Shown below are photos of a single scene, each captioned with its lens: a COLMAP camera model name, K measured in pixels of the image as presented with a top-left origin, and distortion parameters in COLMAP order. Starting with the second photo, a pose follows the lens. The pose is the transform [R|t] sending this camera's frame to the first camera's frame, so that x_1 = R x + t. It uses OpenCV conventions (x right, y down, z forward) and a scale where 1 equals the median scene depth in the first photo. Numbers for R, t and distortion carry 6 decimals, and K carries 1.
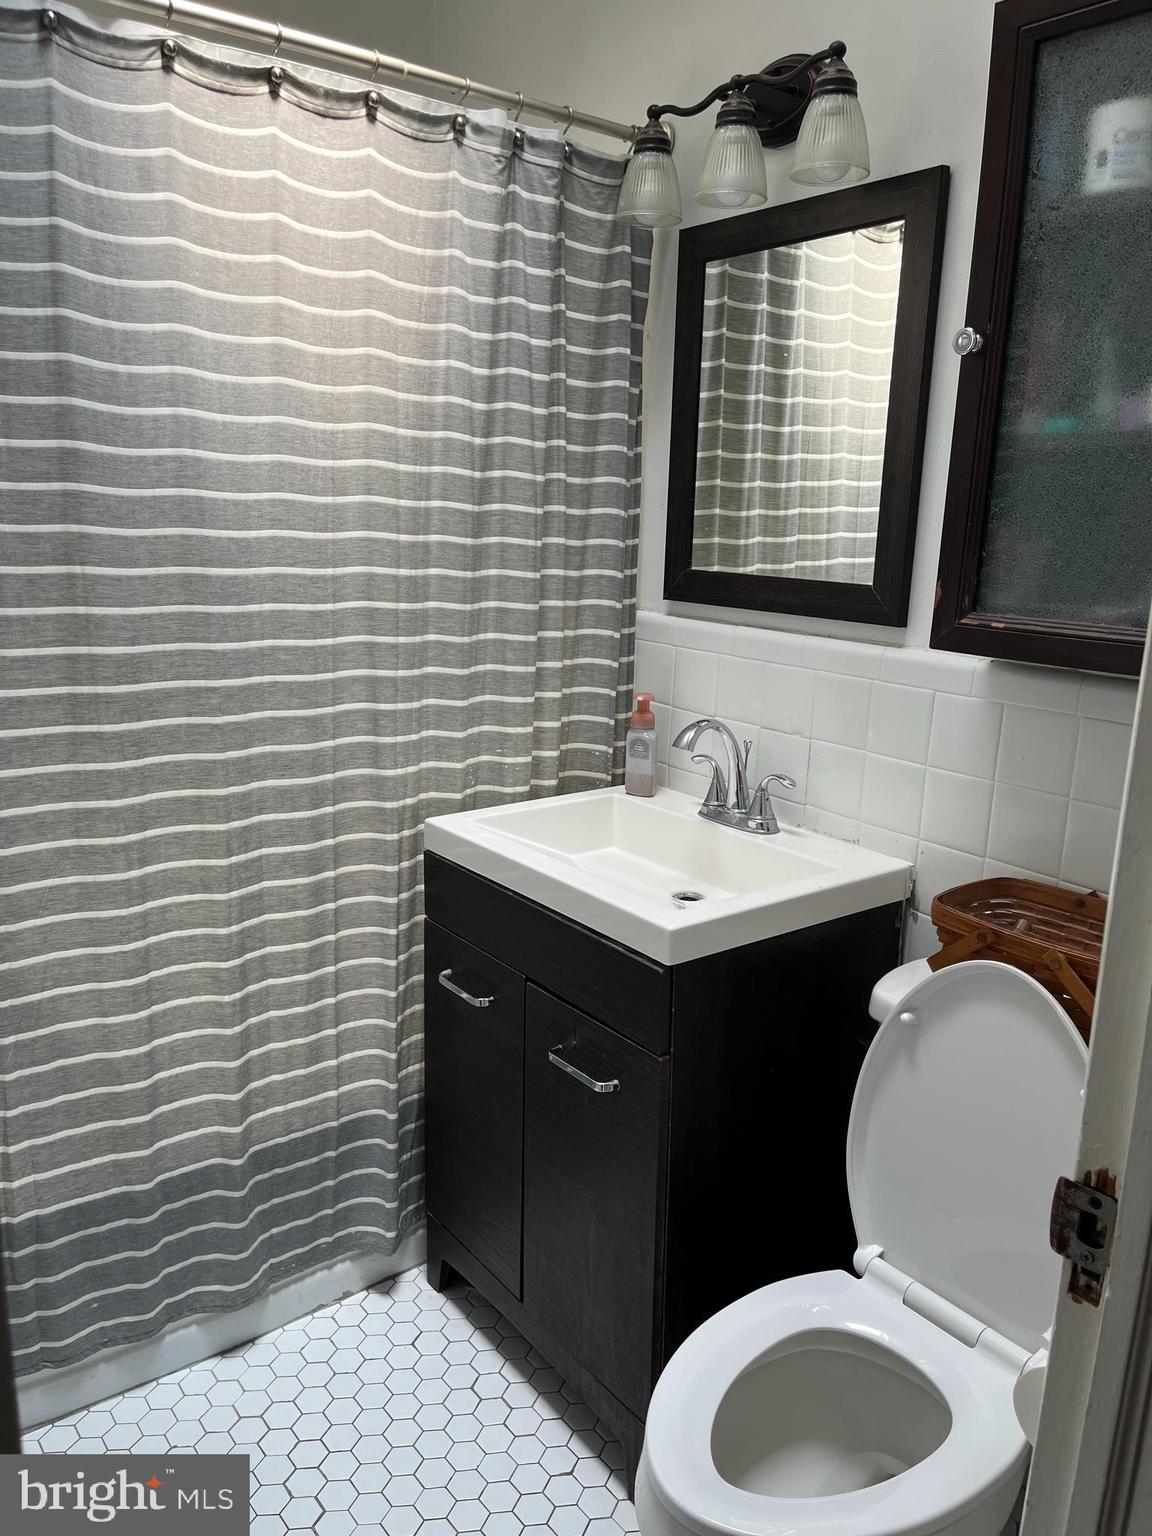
lens RADIAL K [[1165.7, 0, 569.3], [0, 1165.7, 768.7], [0, 0, 1]] dist [0.079946, -0.103798]
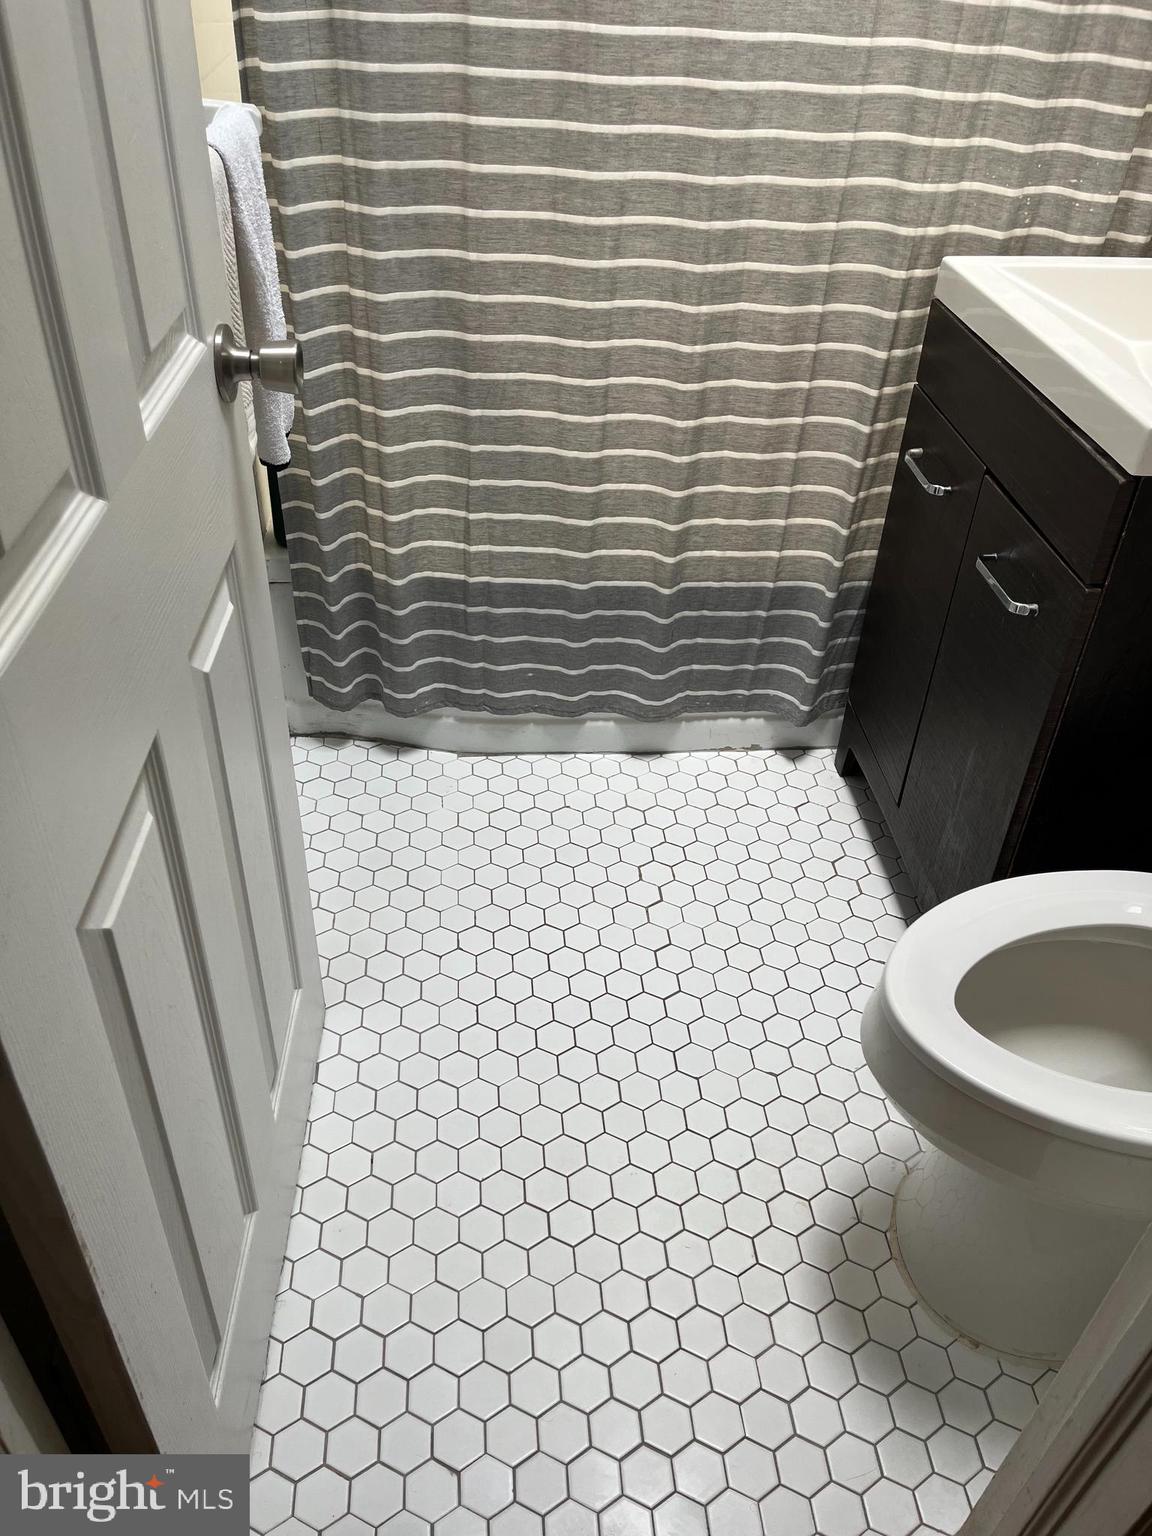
lens RADIAL K [[1165.7, 0, 569.9], [0, 1165.7, 761.0], [0, 0, 1]] dist [0.079946, -0.103798]
pose [[0.839227, 0.331521, -0.431036, 0.138393], [-0.134818, 0.894766, 0.425697, 0.044030], [0.526804, -0.299145, 0.795607, 0.100564]]
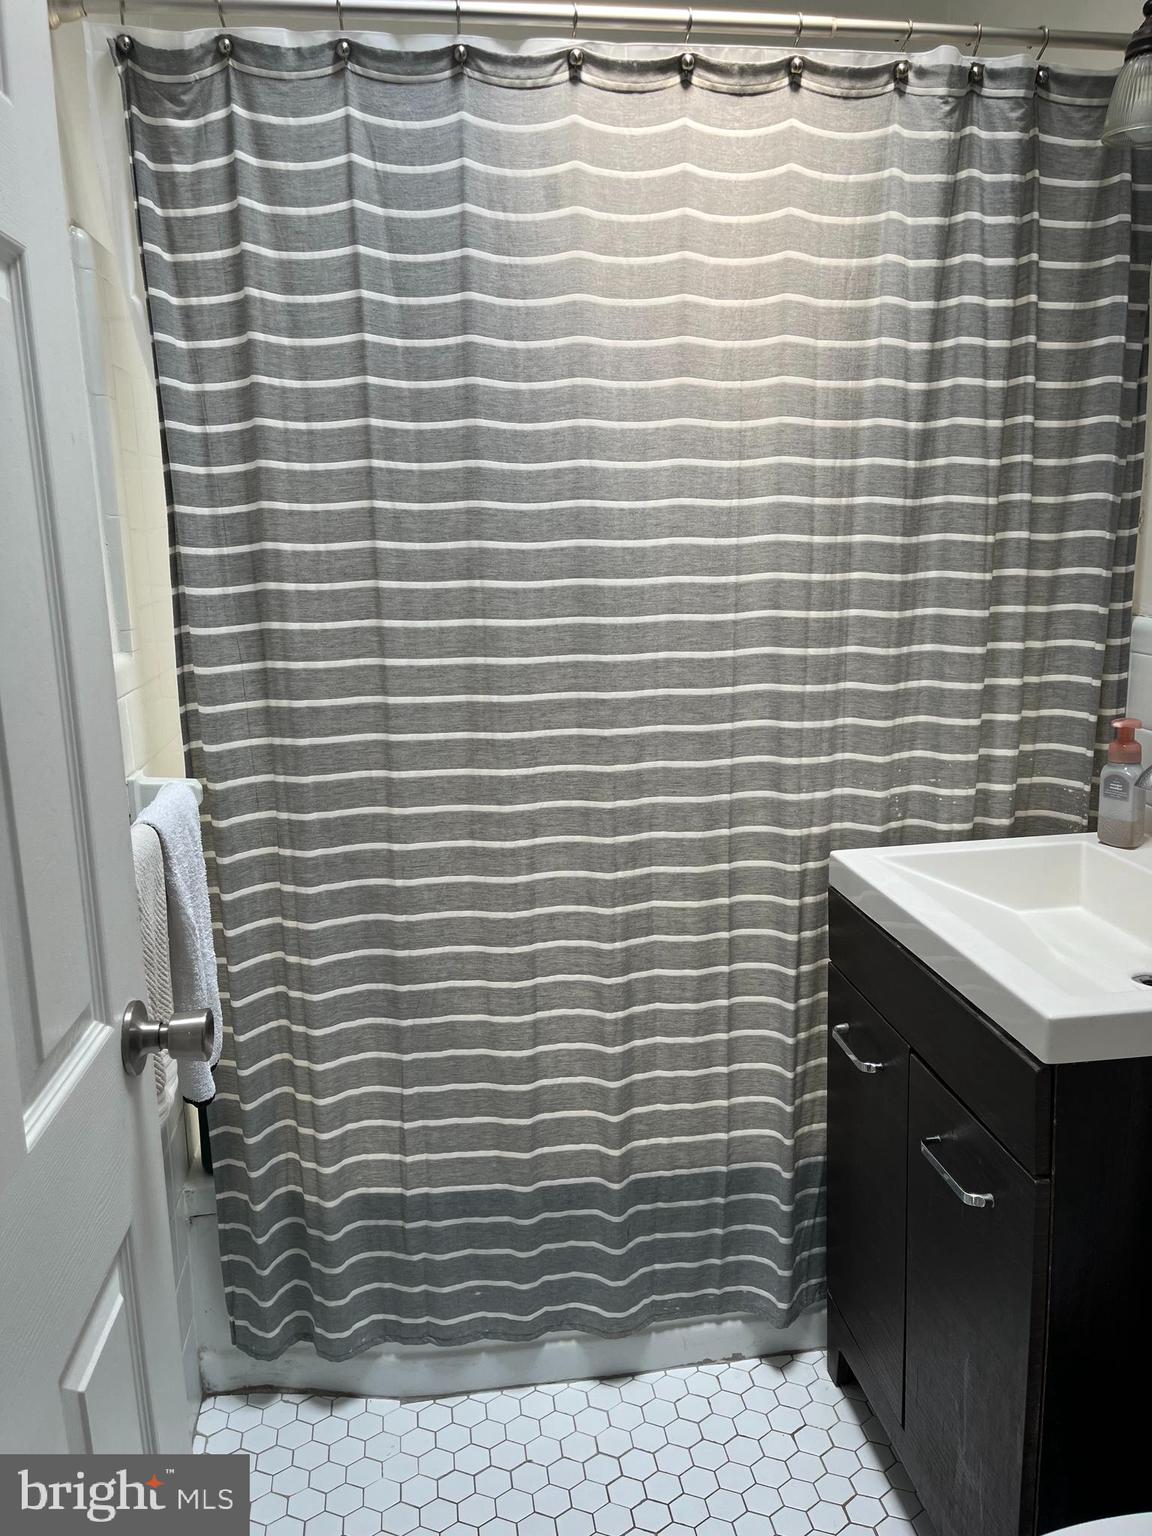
lens RADIAL K [[1165.7, 0, 572.7], [0, 1165.7, 764.8], [0, 0, 1]] dist [0.079946, -0.103798]
pose [[0.869642, 0.048103, -0.491333, 0.150397], [-0.060451, 0.998128, -0.009276, -0.003023], [0.489967, 0.037768, 0.870922, 0.123479]]
